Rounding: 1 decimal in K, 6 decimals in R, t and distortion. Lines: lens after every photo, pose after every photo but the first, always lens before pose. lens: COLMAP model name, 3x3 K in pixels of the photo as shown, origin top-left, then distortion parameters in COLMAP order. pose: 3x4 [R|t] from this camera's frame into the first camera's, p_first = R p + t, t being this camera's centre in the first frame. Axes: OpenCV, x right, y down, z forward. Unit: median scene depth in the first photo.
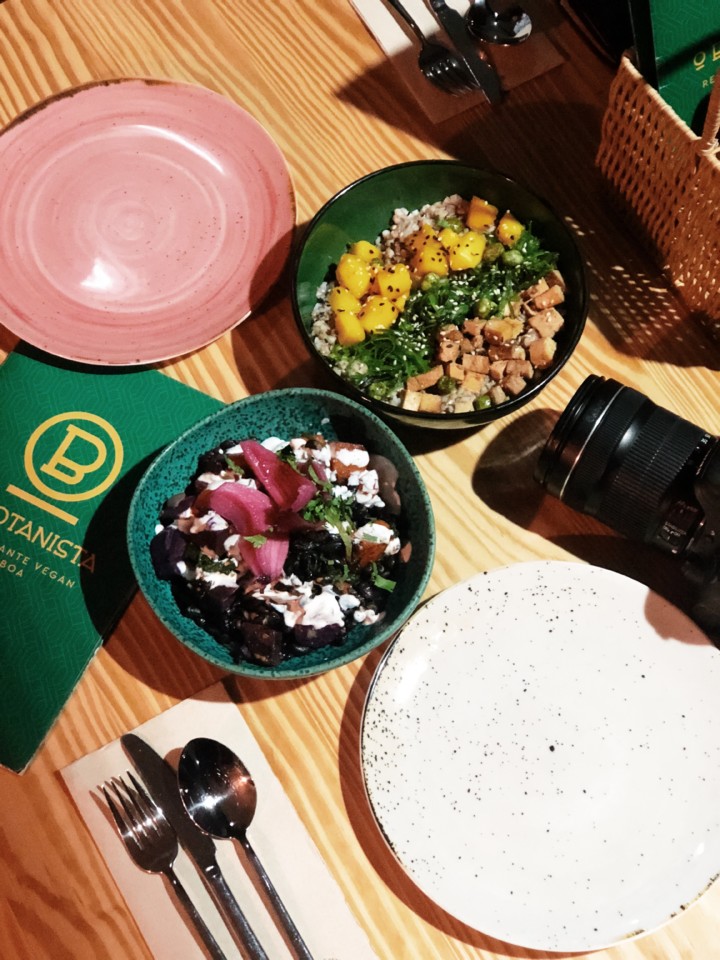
lens RADIAL K [[1594.3, 0, 359.9], [0, 1594.3, 479.8], [0, 0, 1]] dist [-0.188177, 0.010776]
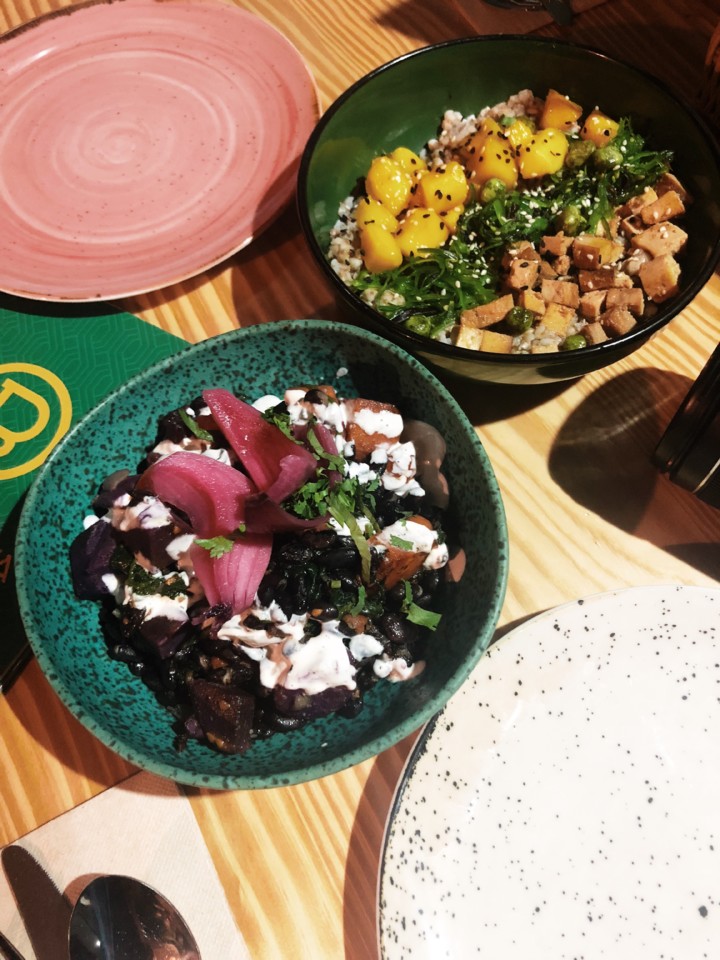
lens RADIAL K [[782.0, 0, 359.0], [0, 782.0, 479.7], [0, 0, 1]] dist [0.016845, -0.003479]
pose [[0.997934, 0.019775, -0.061124, 0.007607], [-0.020416, 0.999743, -0.009883, 0.013625], [0.060913, 0.011111, 0.998081, 0.660123]]
